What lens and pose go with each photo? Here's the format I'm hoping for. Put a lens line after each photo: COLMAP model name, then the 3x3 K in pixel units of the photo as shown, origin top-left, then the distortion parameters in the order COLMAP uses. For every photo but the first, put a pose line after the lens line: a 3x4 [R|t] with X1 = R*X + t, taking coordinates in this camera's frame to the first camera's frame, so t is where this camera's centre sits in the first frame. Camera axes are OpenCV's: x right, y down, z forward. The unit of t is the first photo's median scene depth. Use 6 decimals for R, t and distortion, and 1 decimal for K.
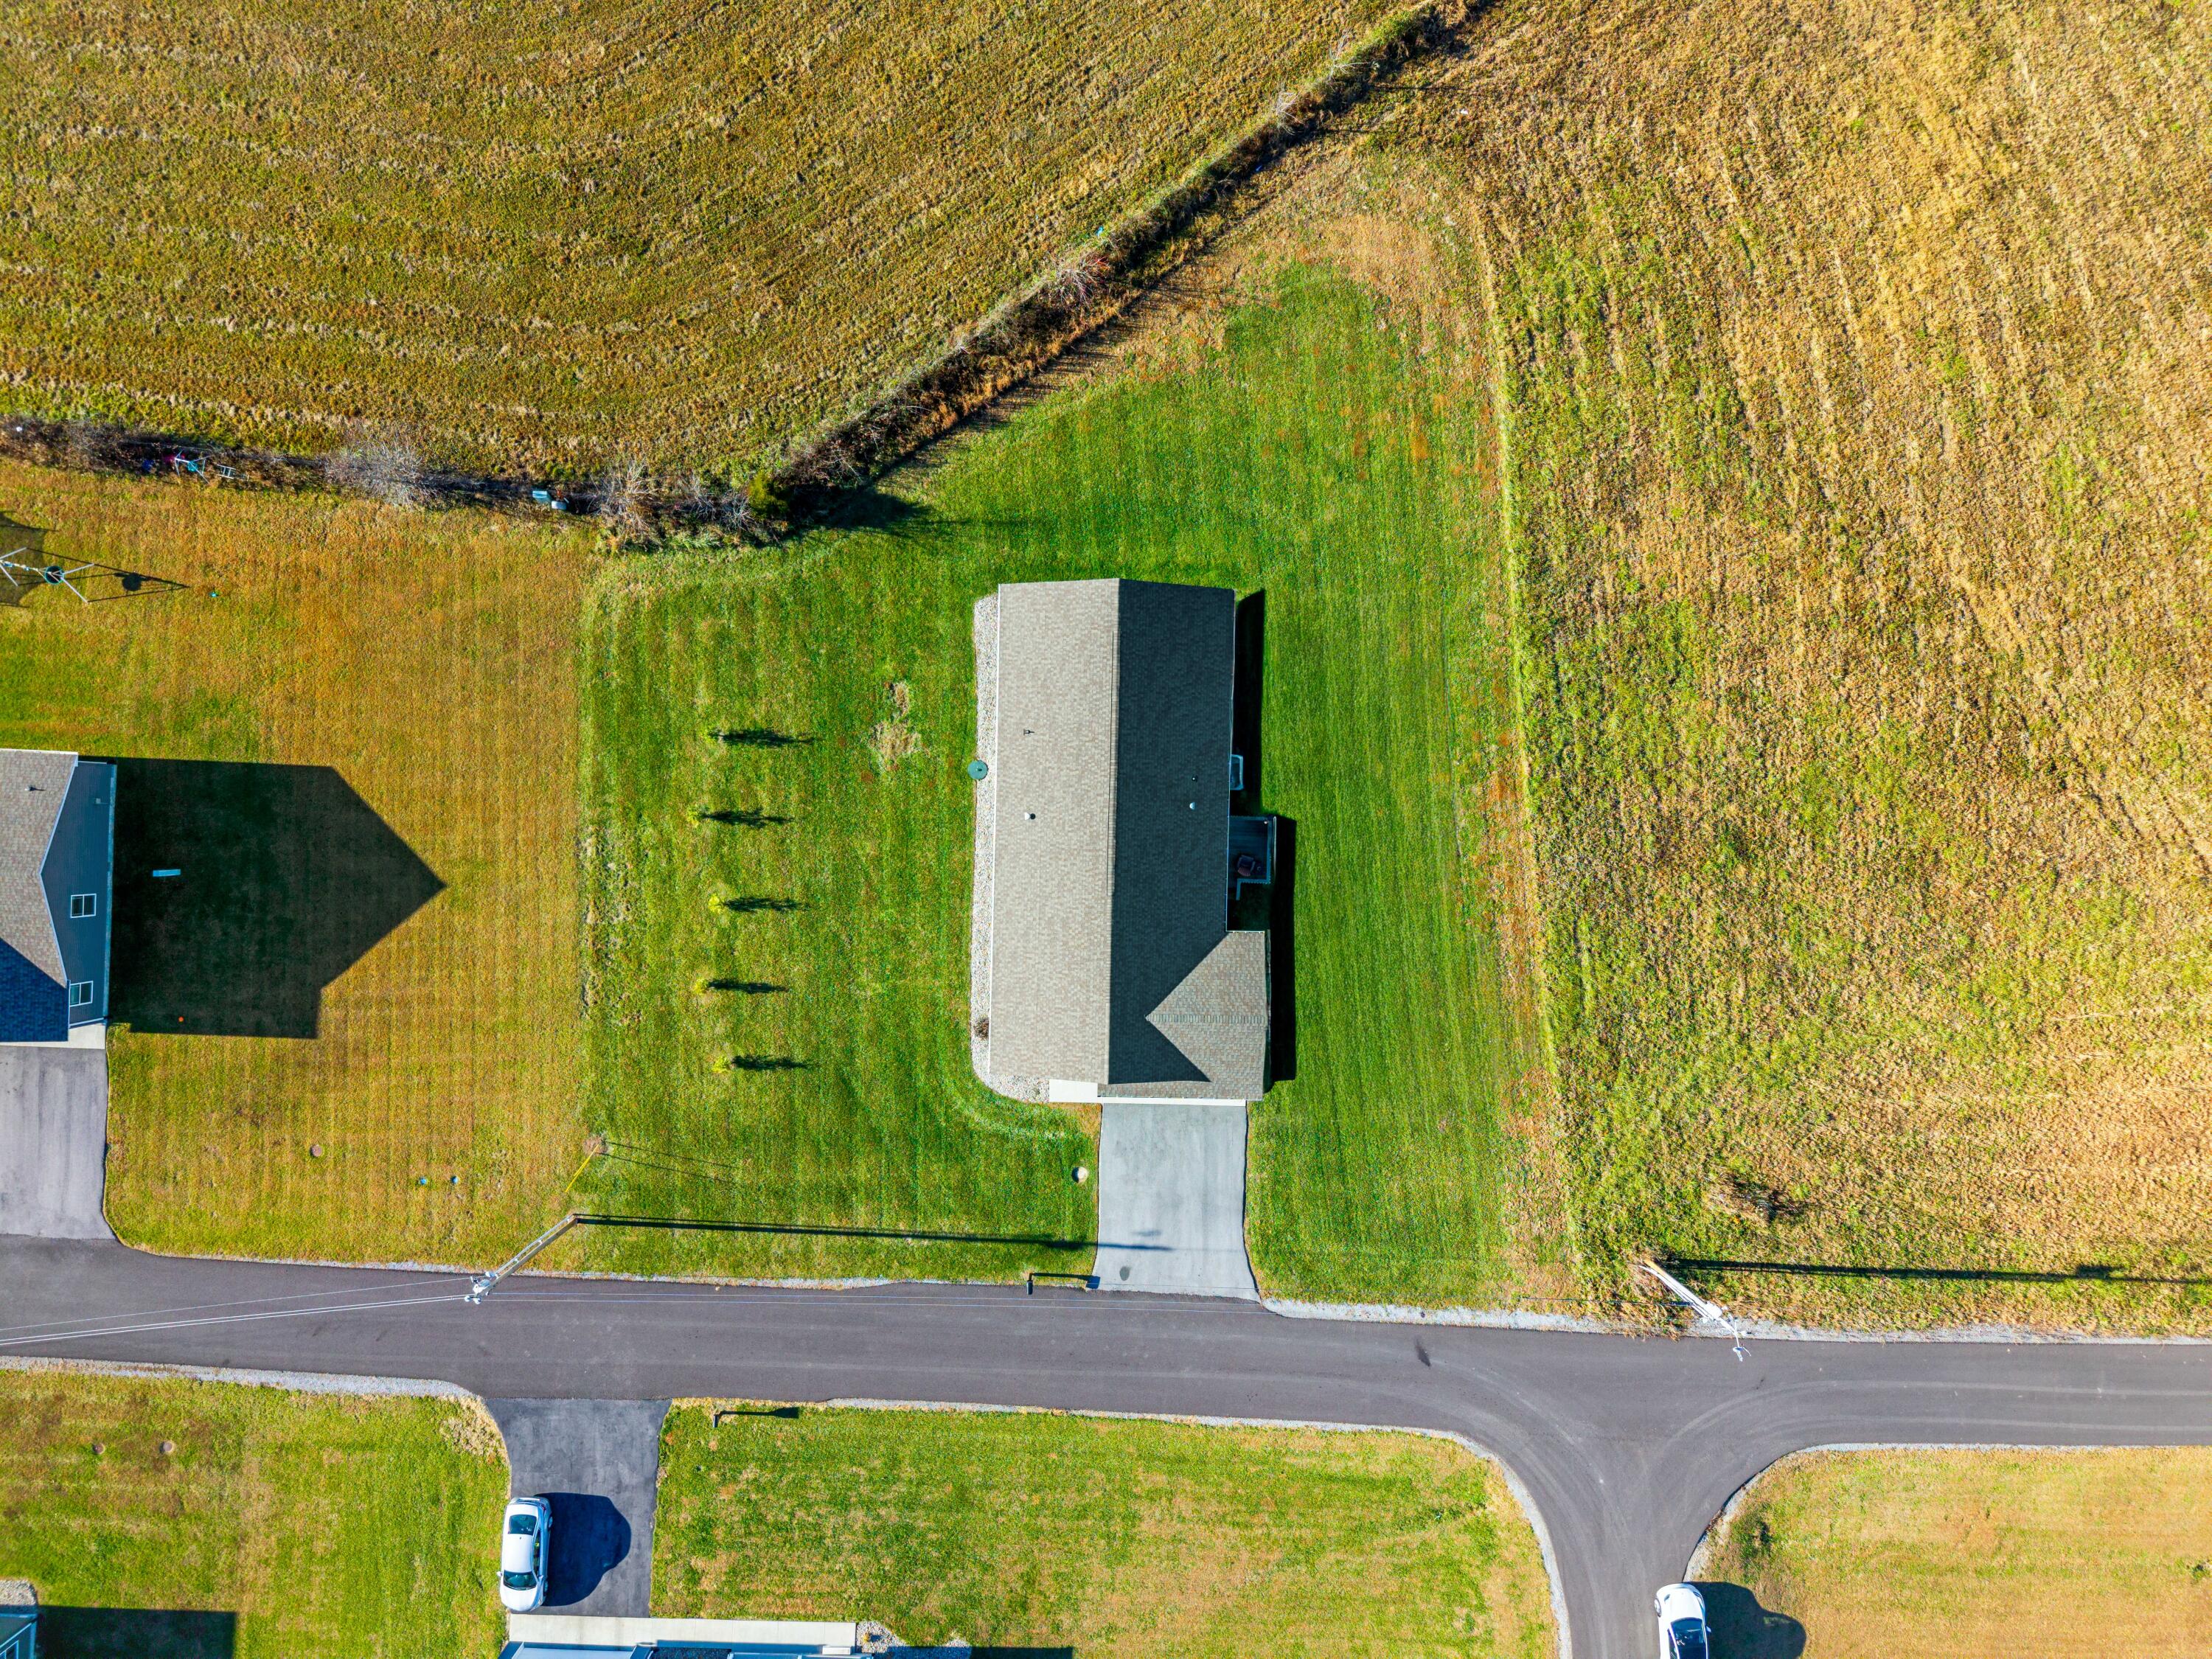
lens RADIAL K [[1483.2, 0, 1100.7], [0, 1483.2, 834.5], [0, 0, 1]] dist [0.012914, -0.010514]
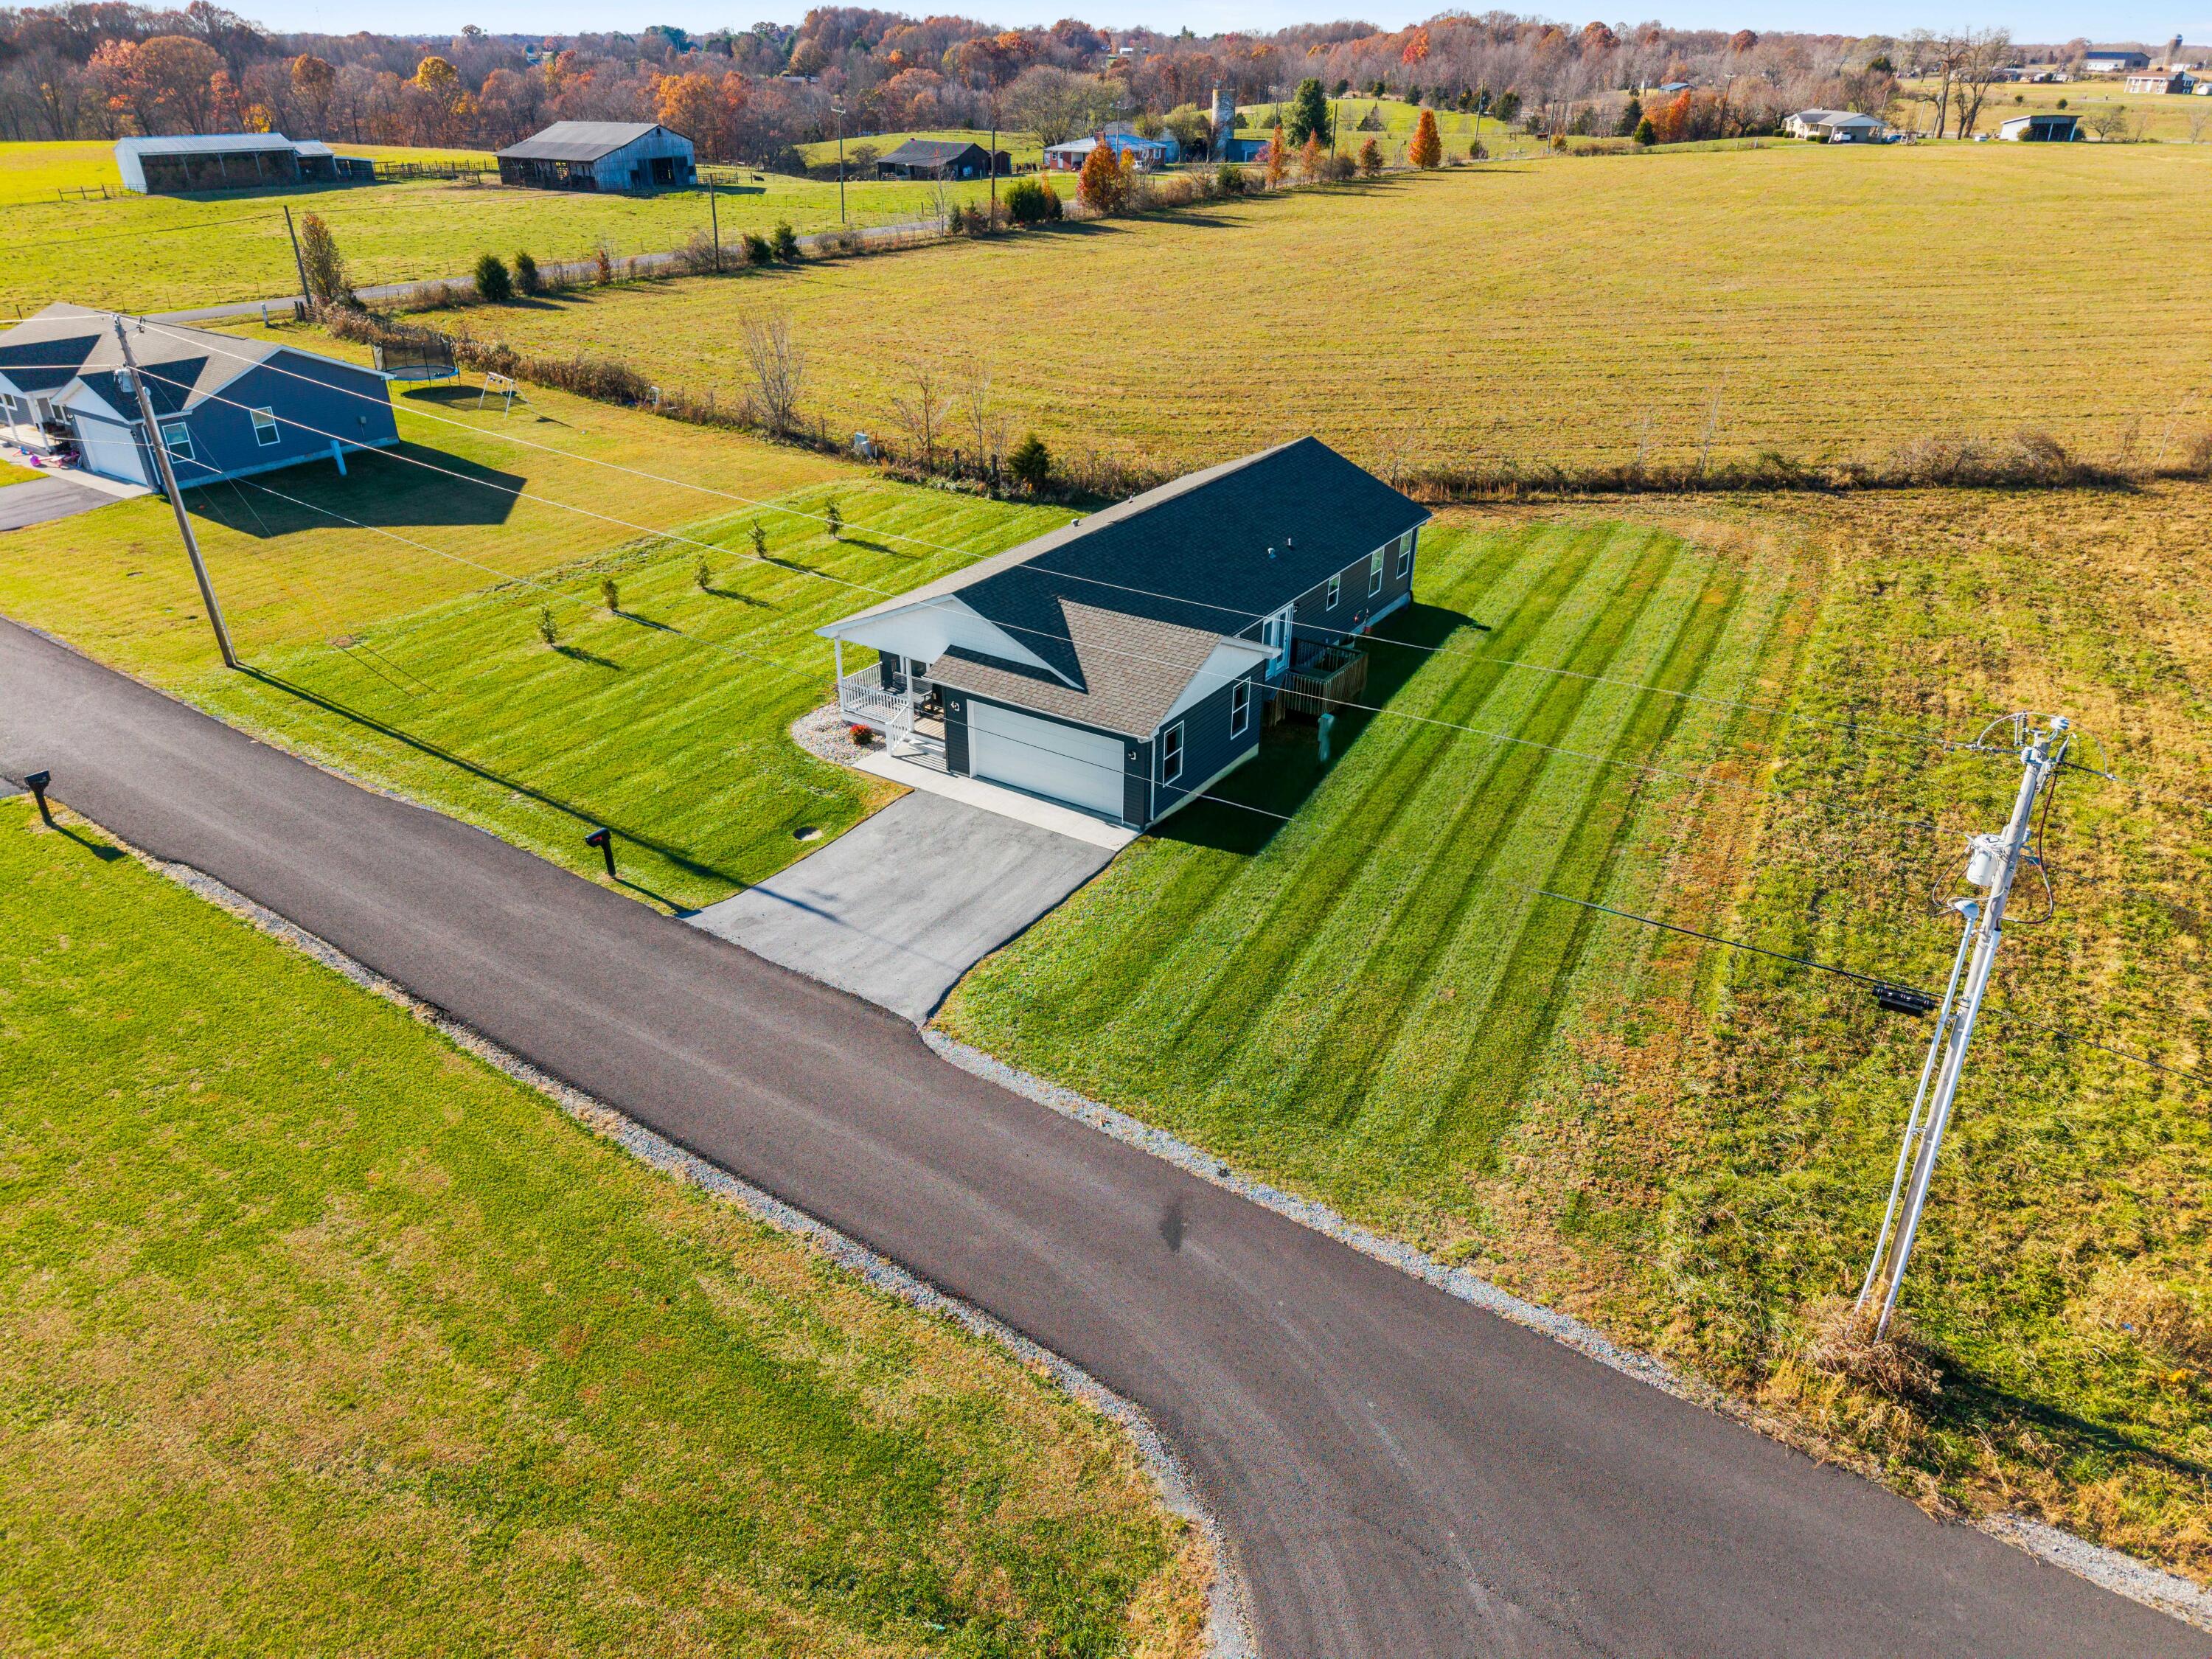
lens RADIAL K [[1509.1, 0, 1099.5], [0, 1509.1, 789.3], [0, 0, 1]] dist [0.030411, -0.038079]
pose [[0.846857, 0.226553, -0.481152, 0.358370], [-0.531798, 0.369057, -0.762225, 0.608639], [0.004888, 0.901371, 0.433019, 0.734958]]
